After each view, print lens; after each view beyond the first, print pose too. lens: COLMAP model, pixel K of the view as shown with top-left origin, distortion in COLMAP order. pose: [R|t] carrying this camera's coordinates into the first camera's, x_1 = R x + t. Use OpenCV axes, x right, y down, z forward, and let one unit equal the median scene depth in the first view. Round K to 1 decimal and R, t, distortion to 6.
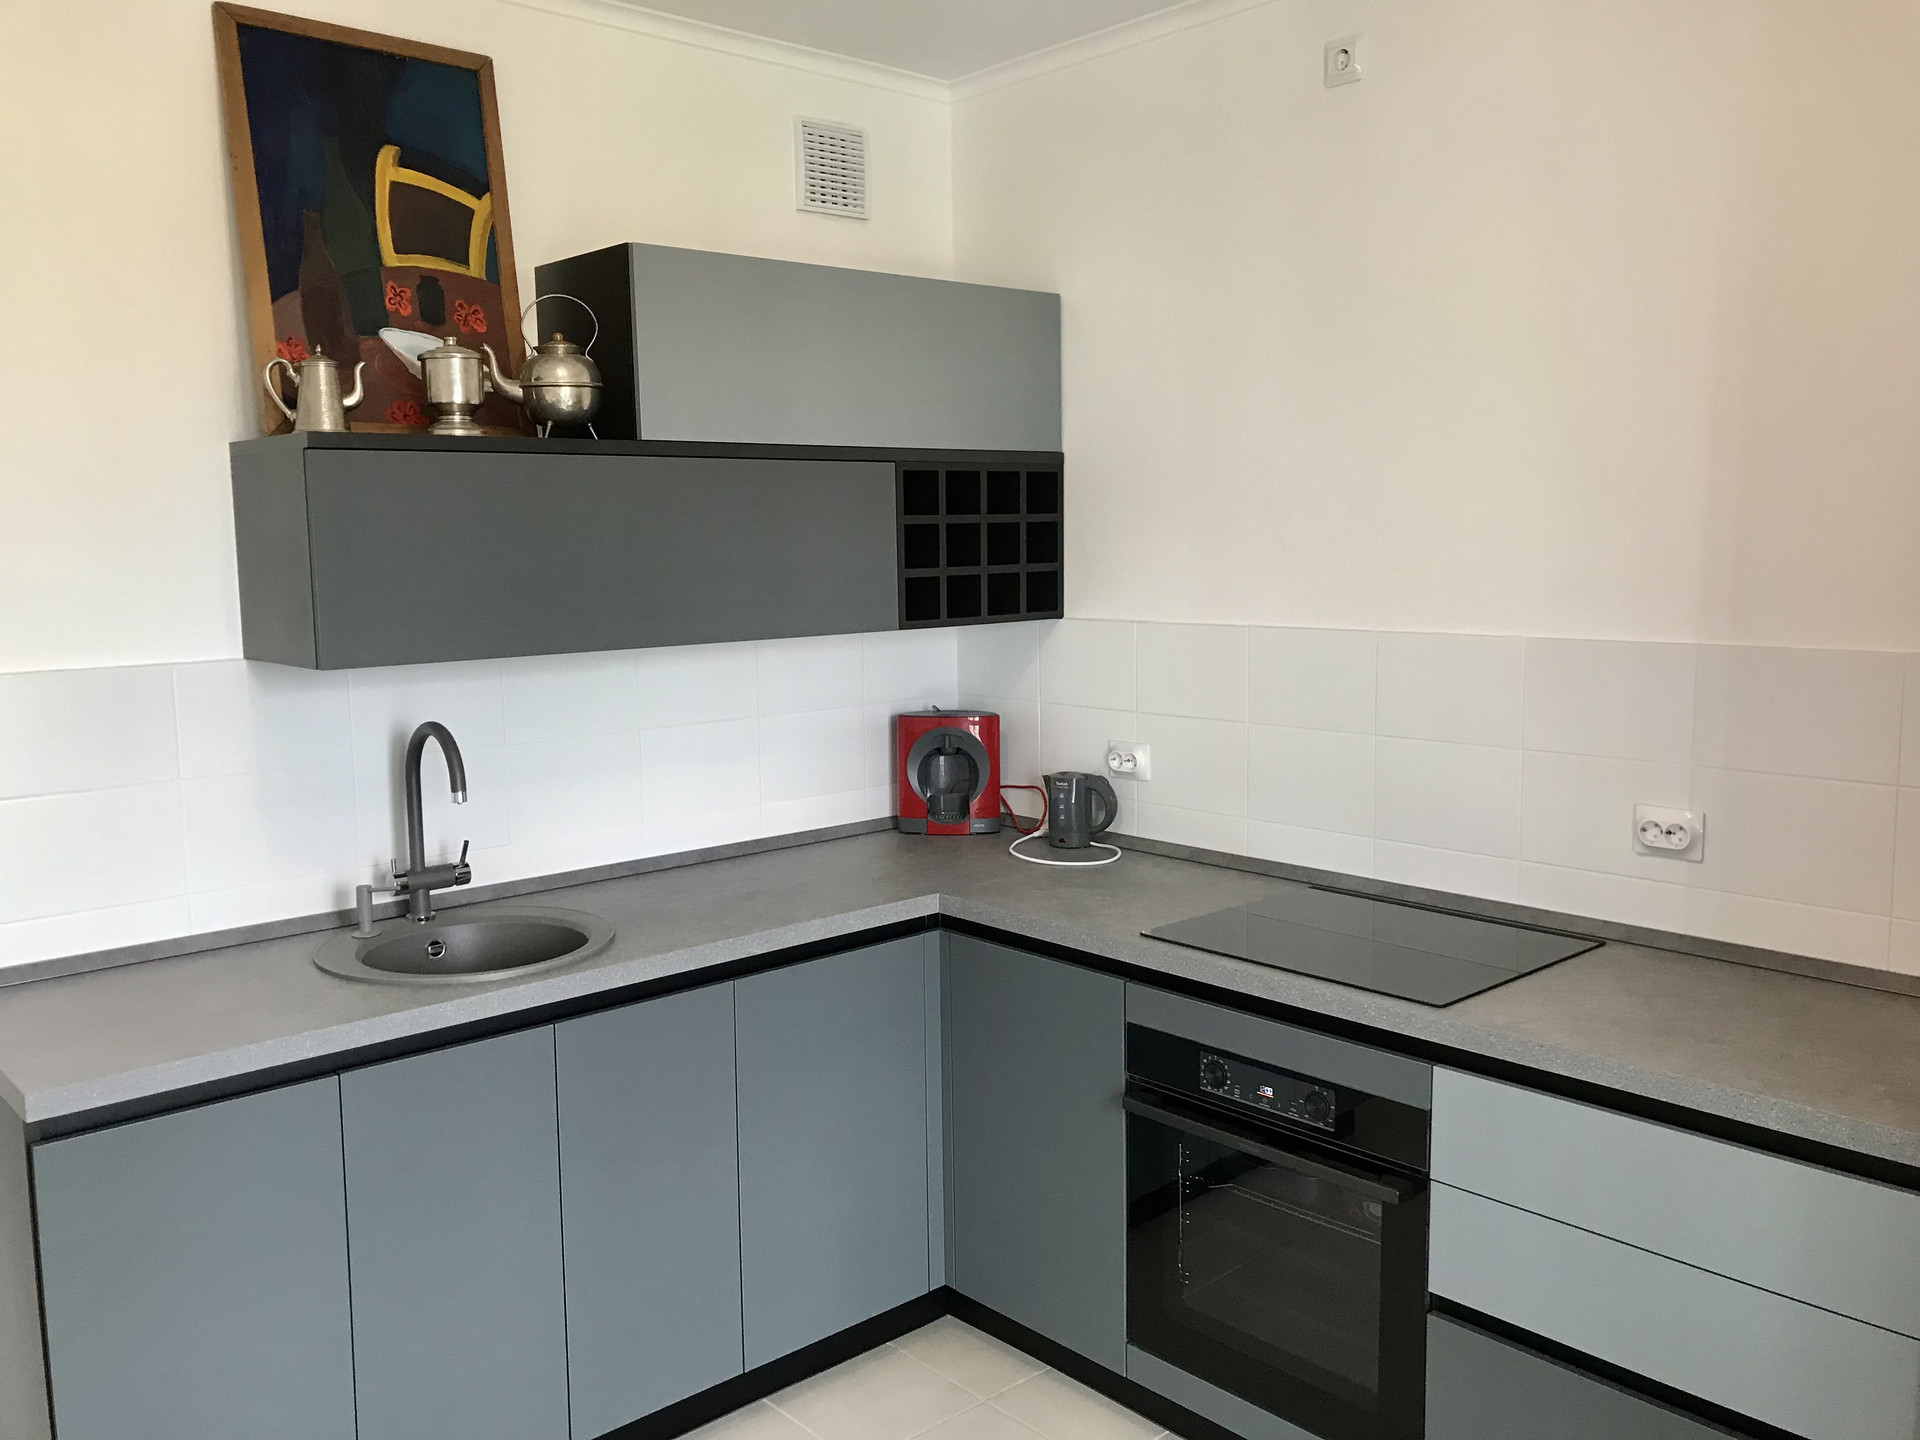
lens RADIAL K [[1592.8, 0, 960.0], [0, 1592.8, 720.0], [0, 0, 1]] dist [-0.010112, 0.003795]
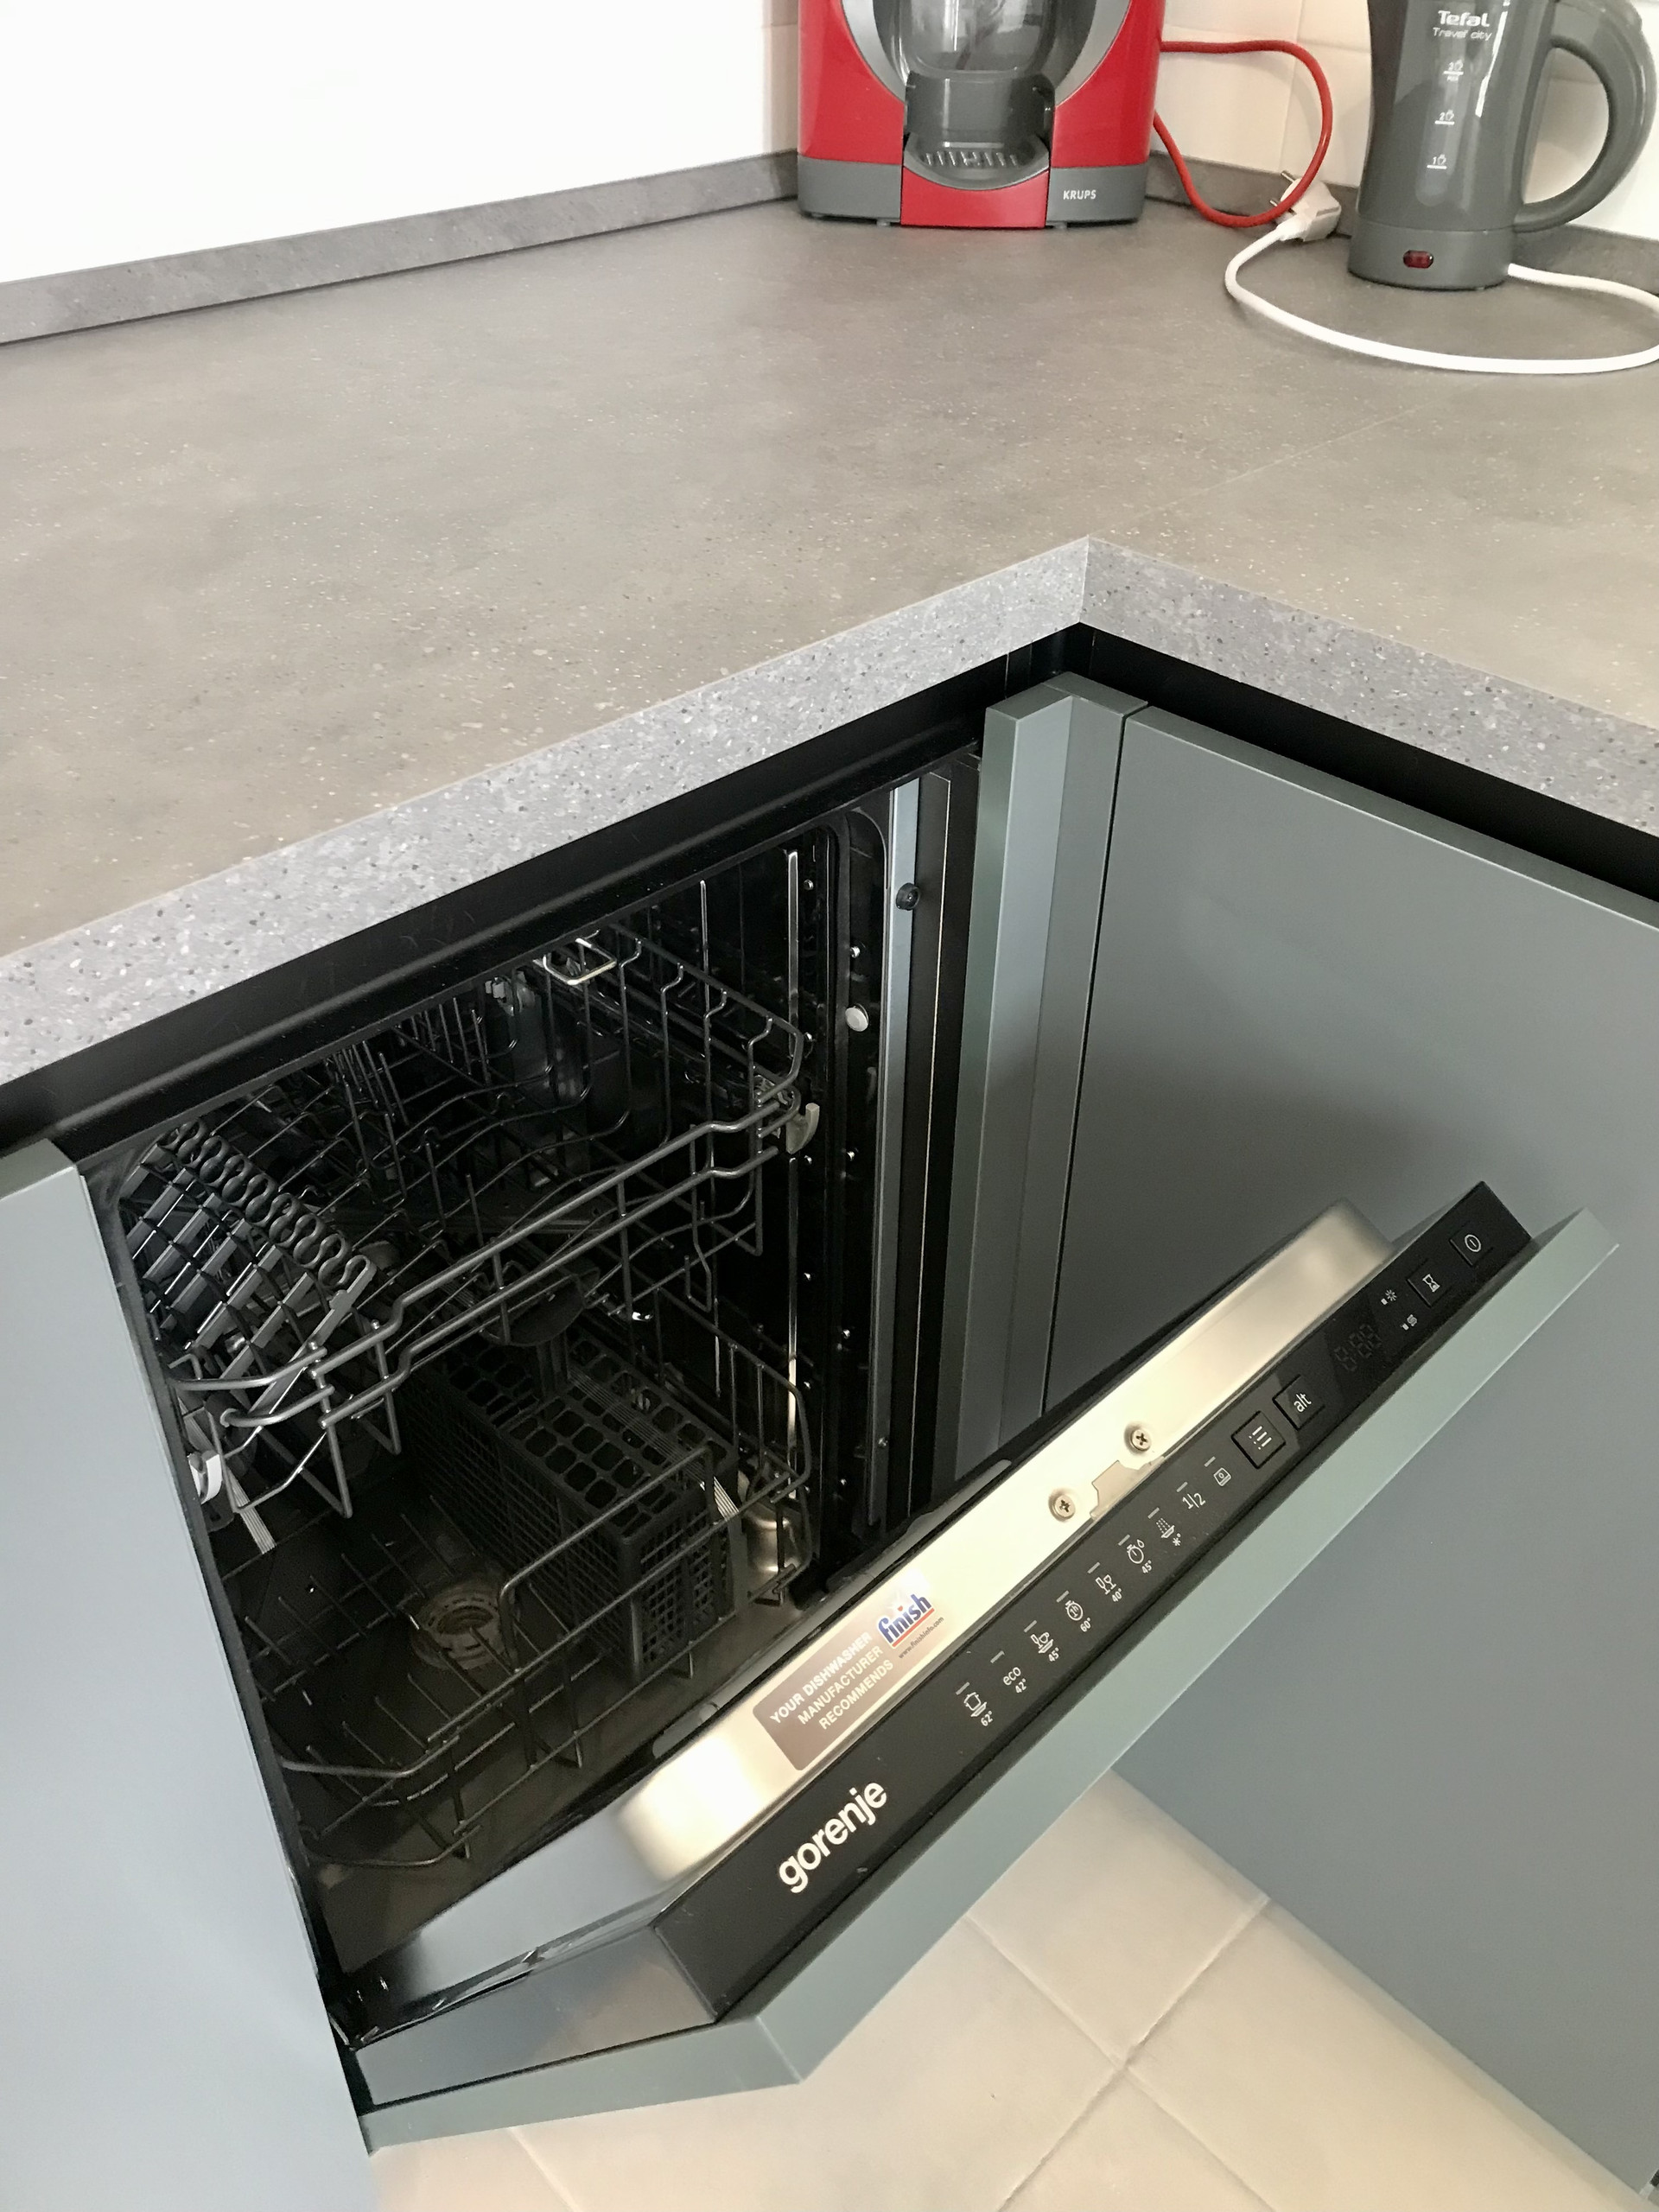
lens RADIAL K [[1835.1, 0, 831.6], [0, 1835.1, 1077.7], [0, 0, 1]] dist [-0.010112, 0.003795]
pose [[0.998092, -0.011005, 0.060757, -0.055394], [-0.020276, 0.871004, 0.490858, 0.043641], [-0.058321, -0.491153, 0.869119, 0.632379]]
